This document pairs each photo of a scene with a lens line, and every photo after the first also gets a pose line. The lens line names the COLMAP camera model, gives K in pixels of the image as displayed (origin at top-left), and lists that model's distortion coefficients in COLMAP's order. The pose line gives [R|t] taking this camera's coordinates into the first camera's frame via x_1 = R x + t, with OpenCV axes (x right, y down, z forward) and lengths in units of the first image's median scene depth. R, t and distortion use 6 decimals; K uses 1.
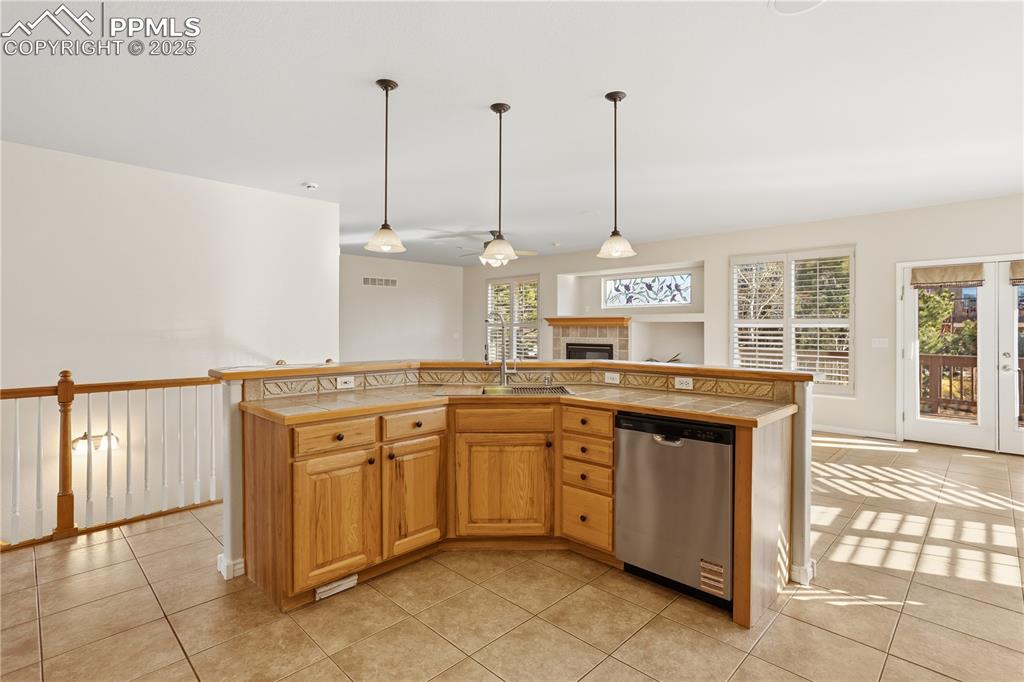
lens RADIAL K [[497.4, 0, 516.6], [0, 497.4, 330.3], [0, 0, 1]] dist [-0.024646, 0.000181]
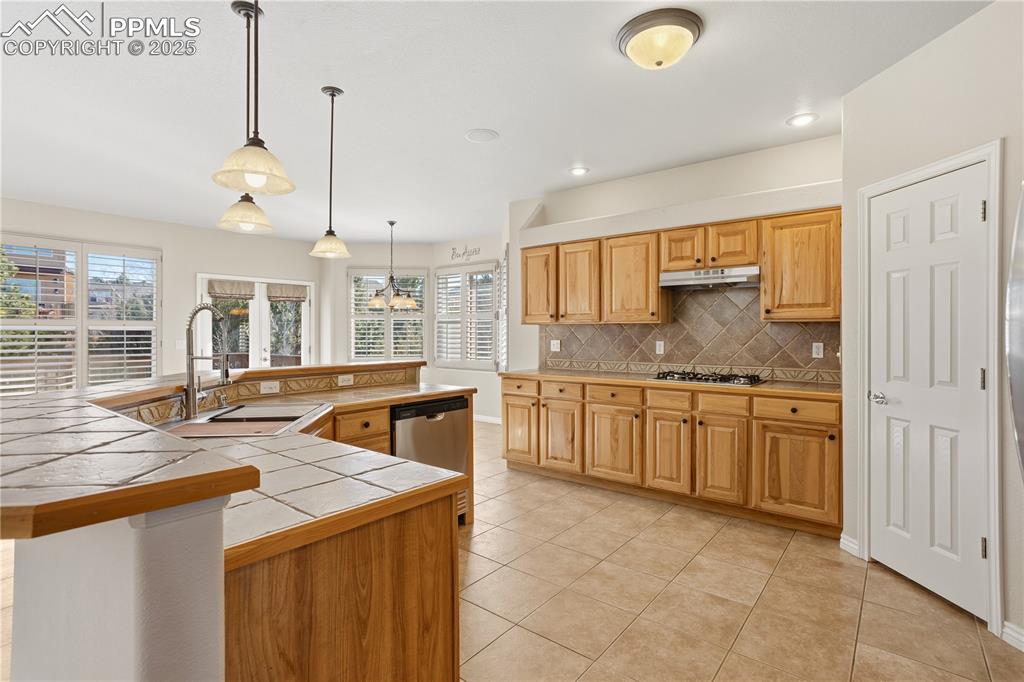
lens RADIAL K [[497.4, 0, 516.6], [0, 497.4, 330.3], [0, 0, 1]] dist [-0.024646, 0.000181]
pose [[-0.087659, 0.001254, 0.996150, -0.699599], [0.005682, 0.999984, -0.000759, -0.001482], [-0.996134, 0.005594, -0.087664, 0.630301]]
